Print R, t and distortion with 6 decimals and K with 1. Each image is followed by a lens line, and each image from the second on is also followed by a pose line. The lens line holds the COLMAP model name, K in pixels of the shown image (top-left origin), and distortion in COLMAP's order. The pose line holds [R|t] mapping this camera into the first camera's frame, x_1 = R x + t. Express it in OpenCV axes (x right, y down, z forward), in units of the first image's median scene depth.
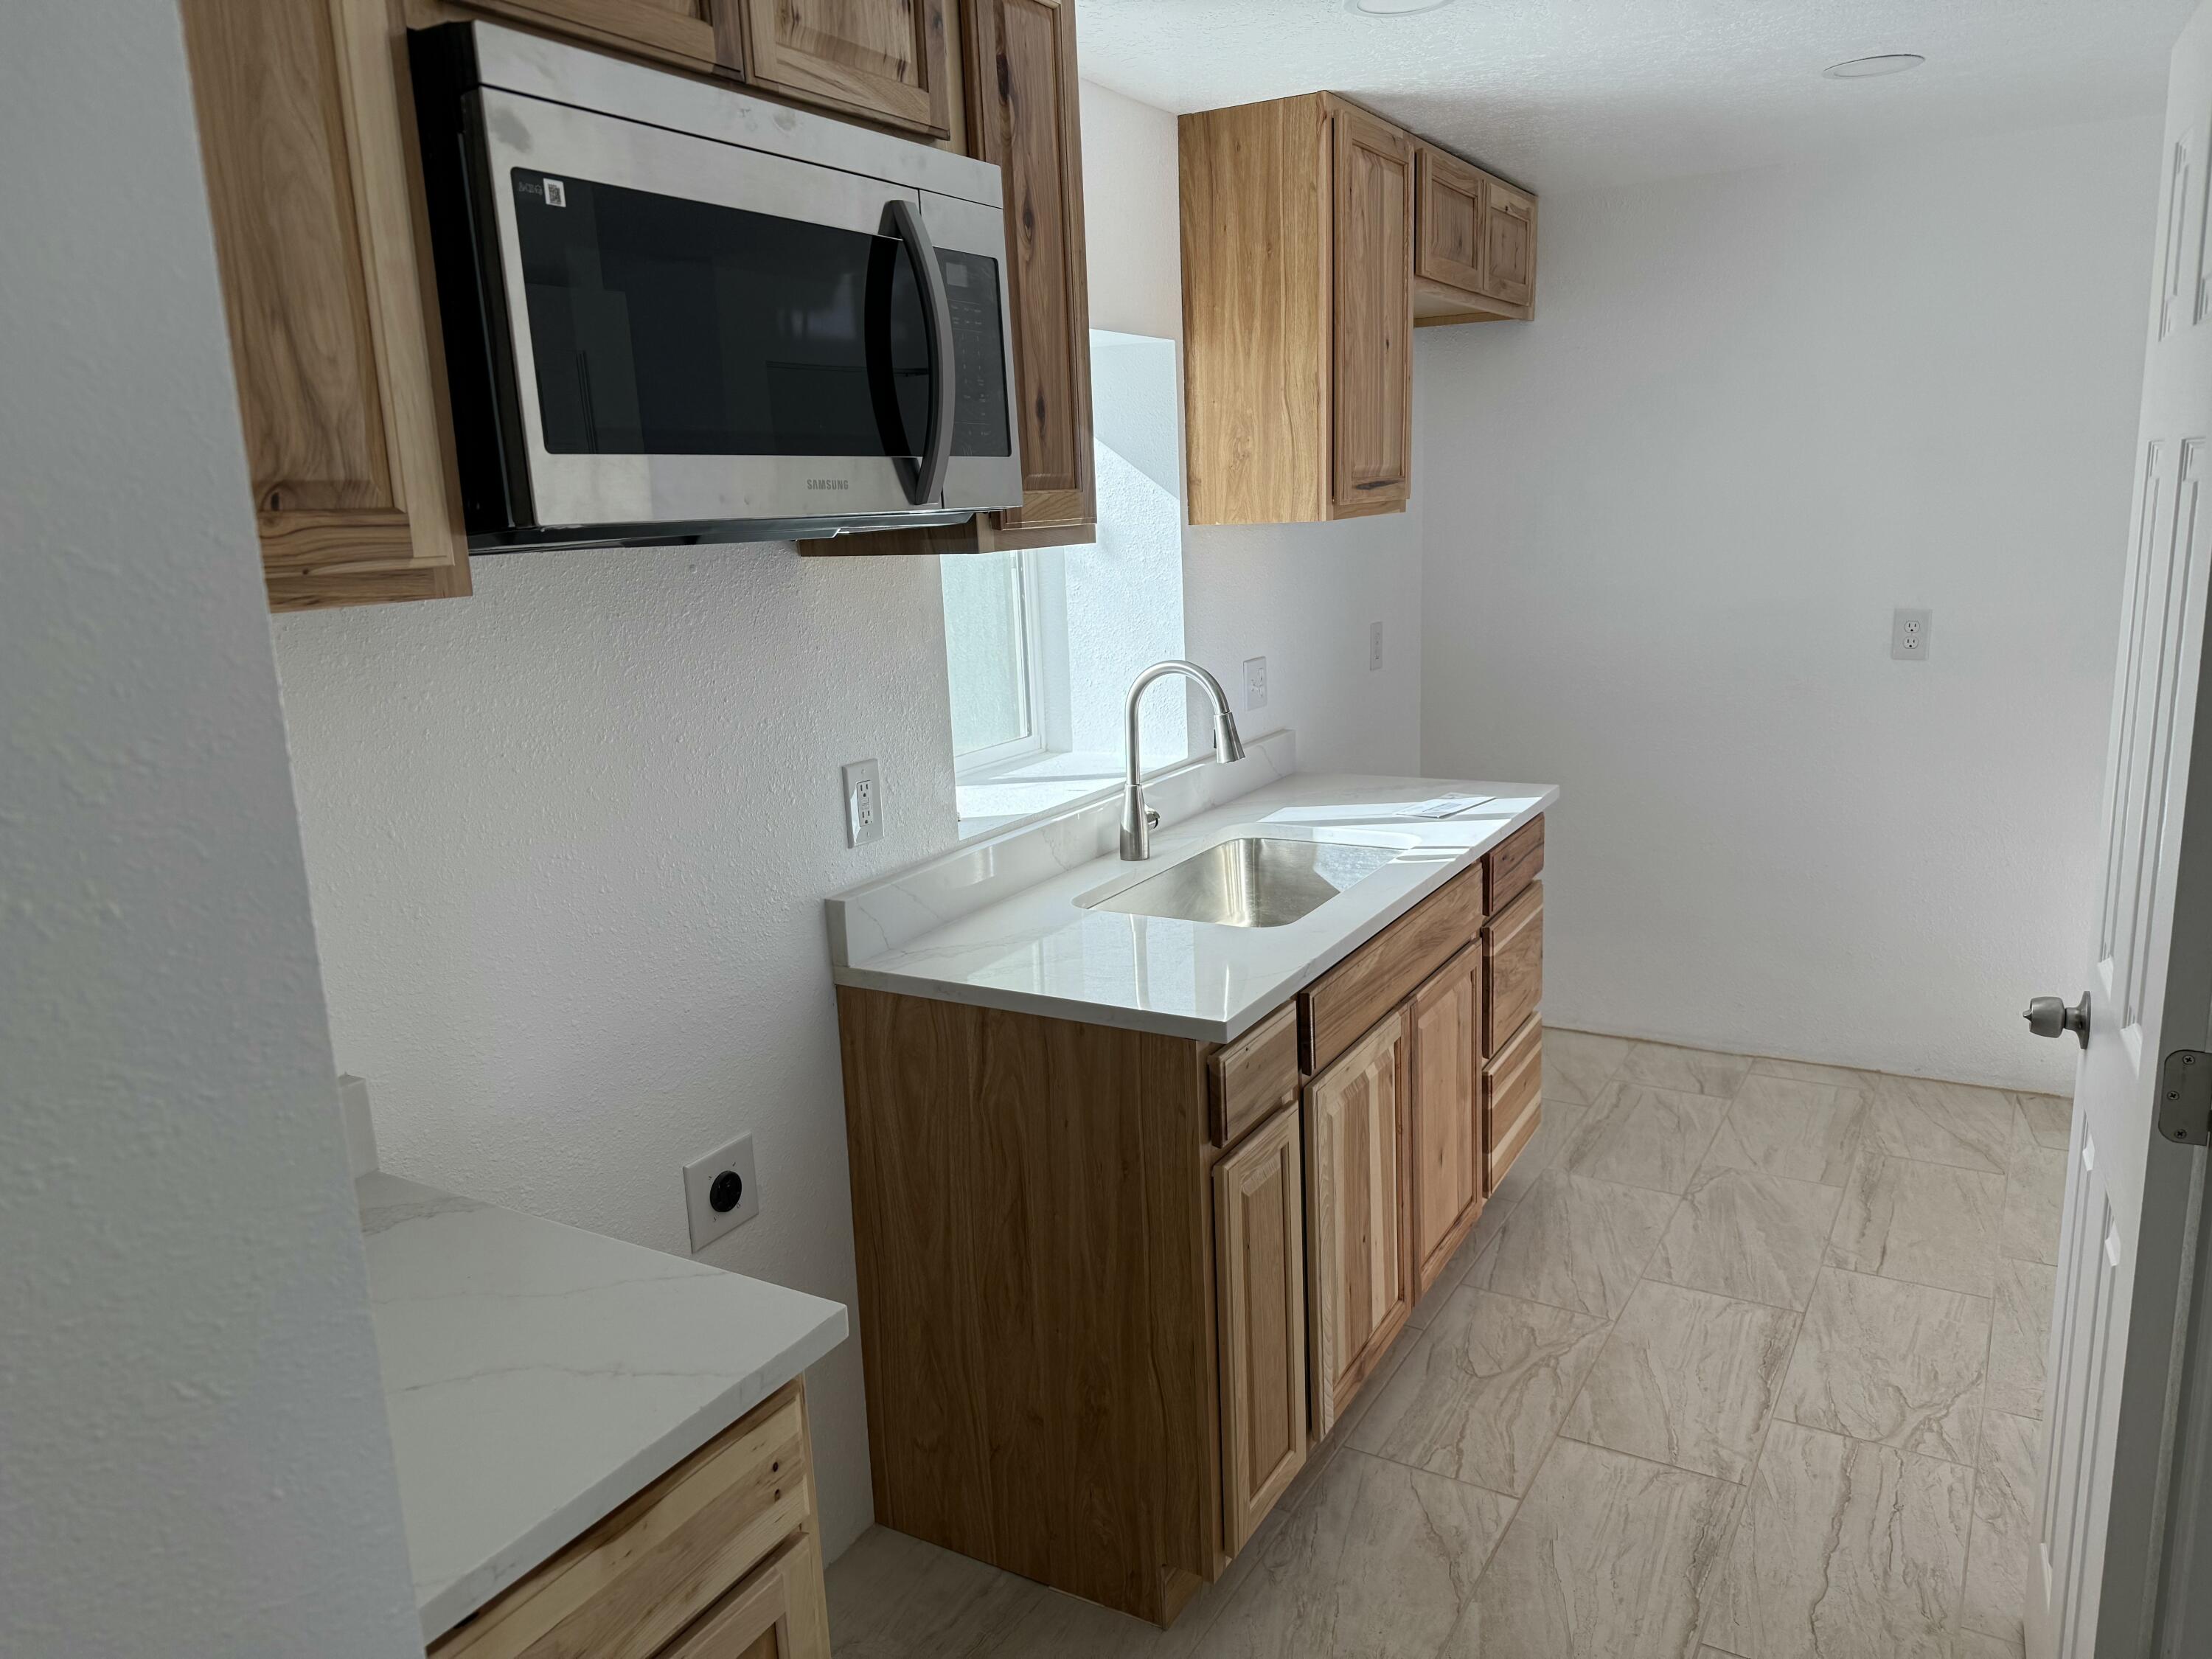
lens RADIAL K [[1596.4, 0, 1107.1], [0, 1596.4, 826.6], [0, 0, 1]] dist [0.024105, -0.026762]
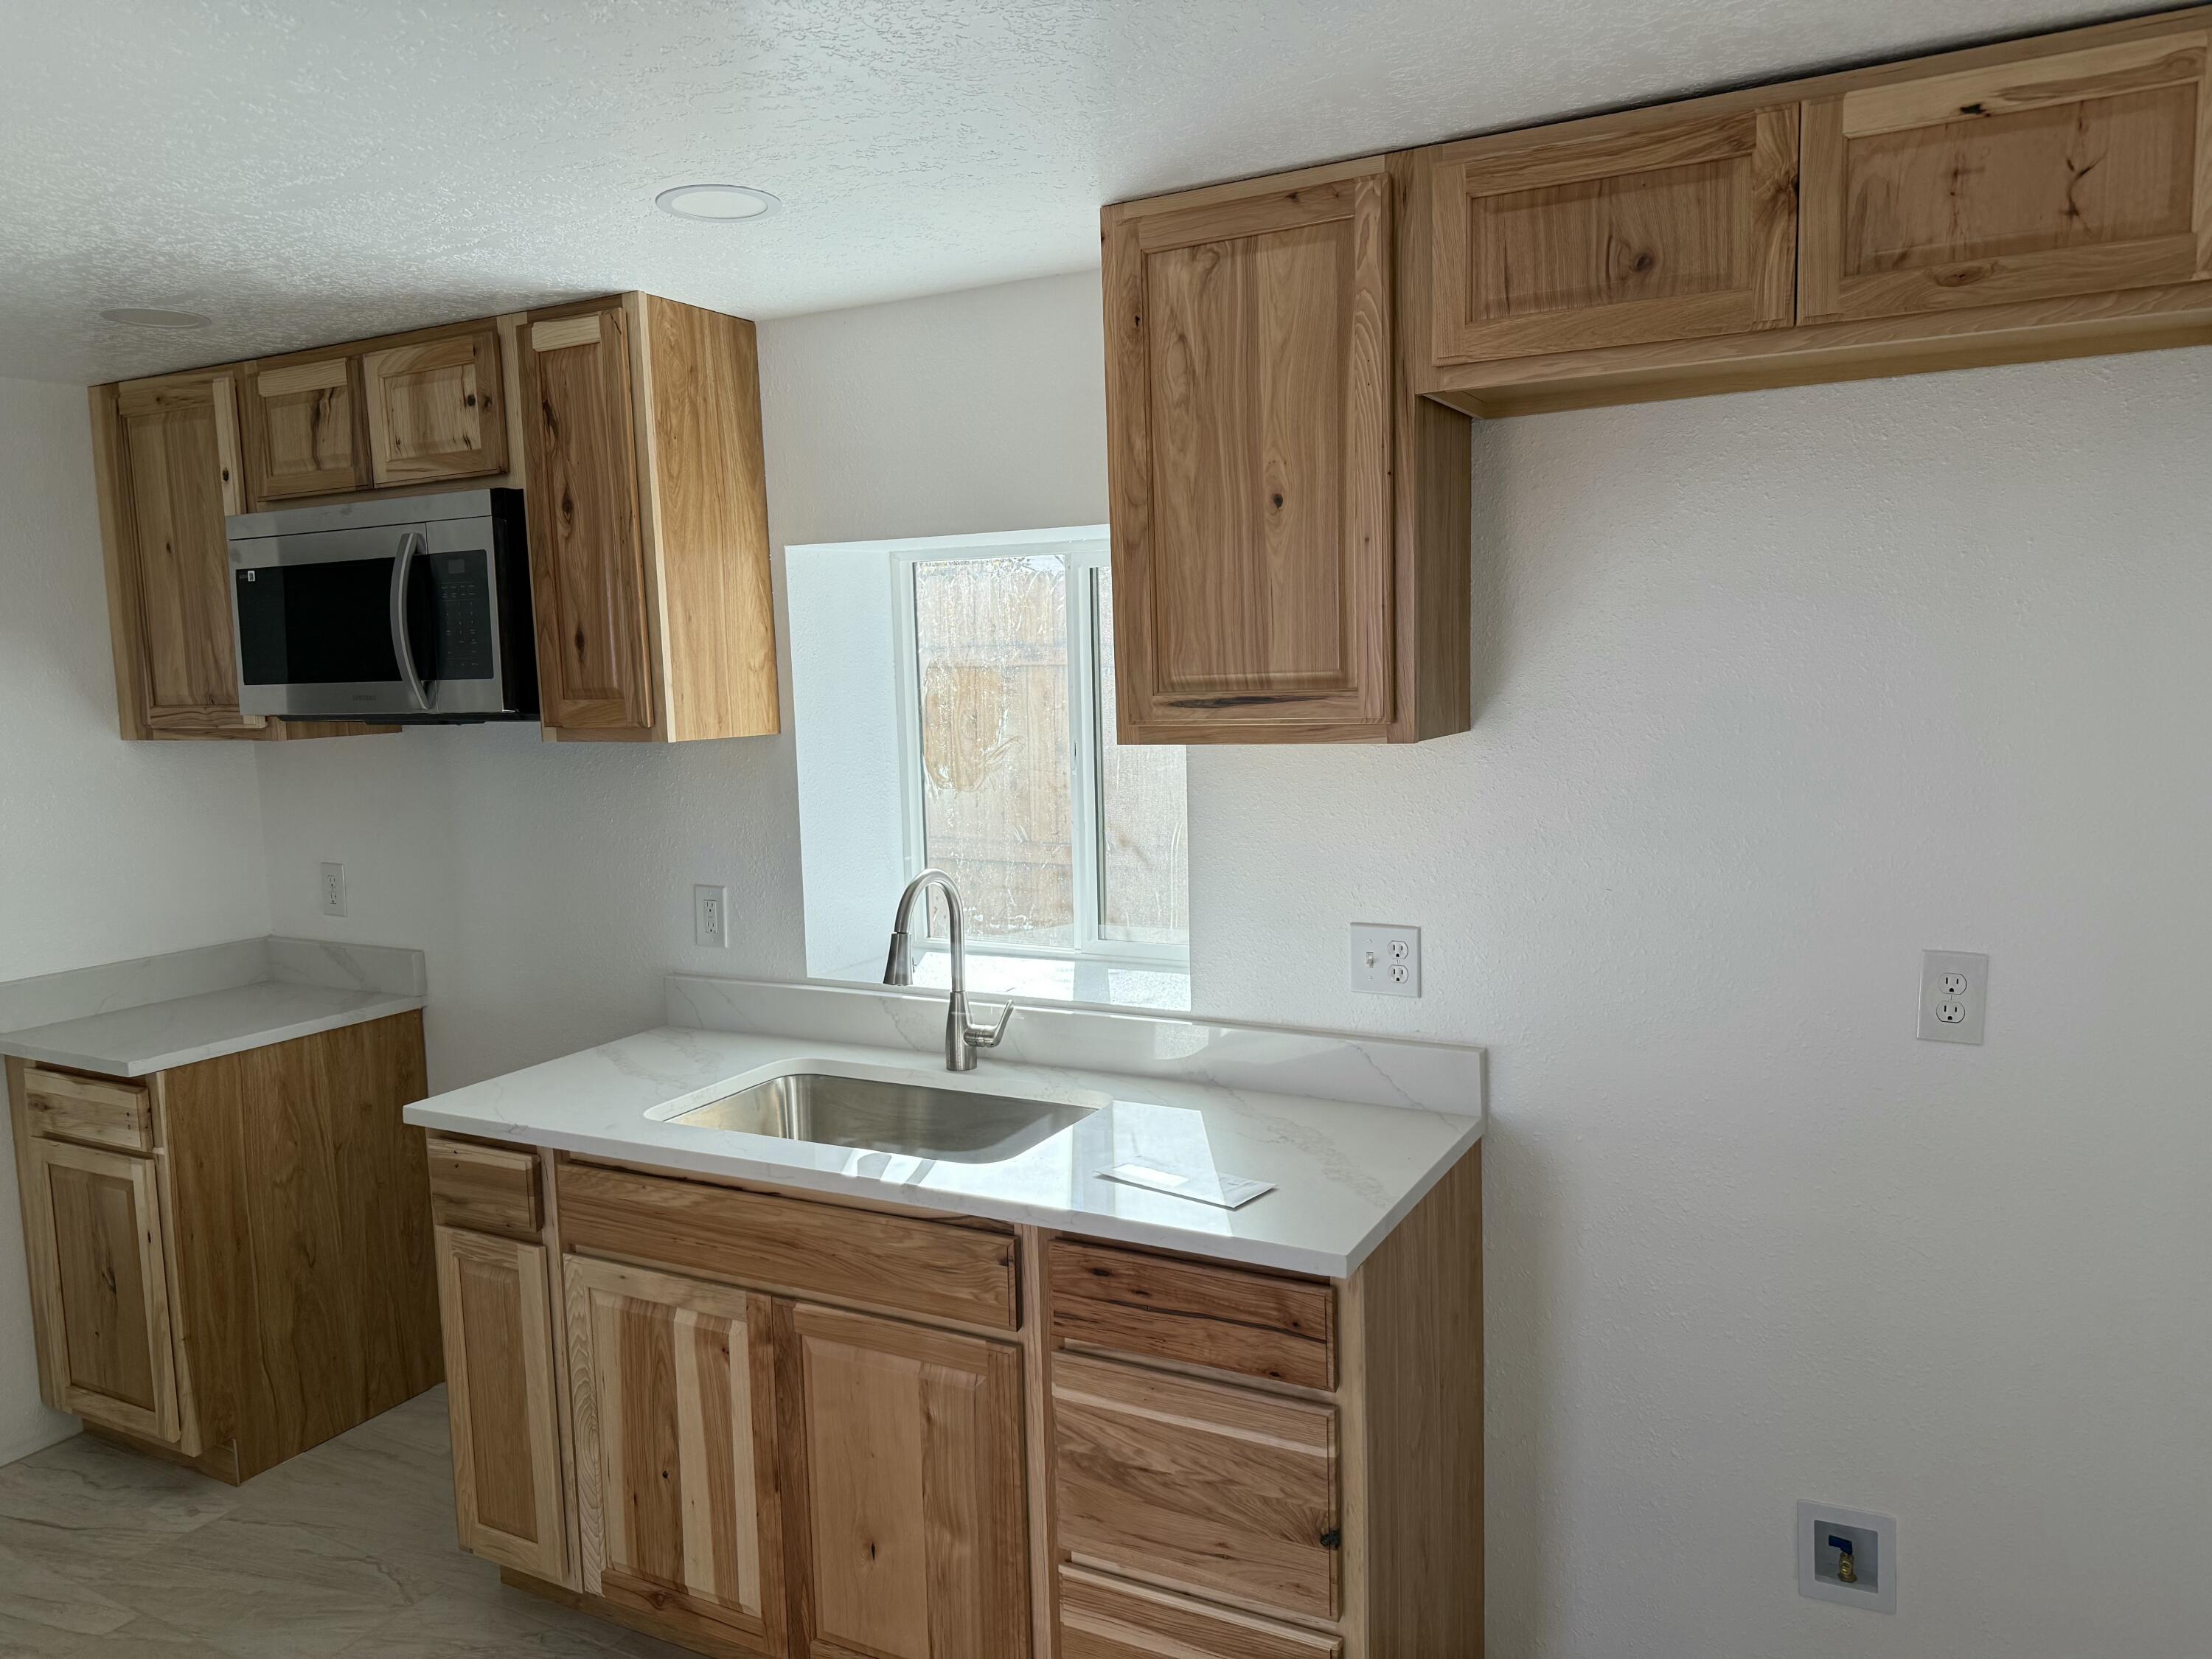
lens RADIAL K [[1596.4, 0, 1105.7], [0, 1596.4, 835.6], [0, 0, 1]] dist [0.024105, -0.026762]
pose [[0.020580, 0.148247, -0.988736, 1.480064], [-0.178204, 0.973653, 0.142276, -0.416421], [0.983778, 0.173269, 0.046456, 1.567211]]
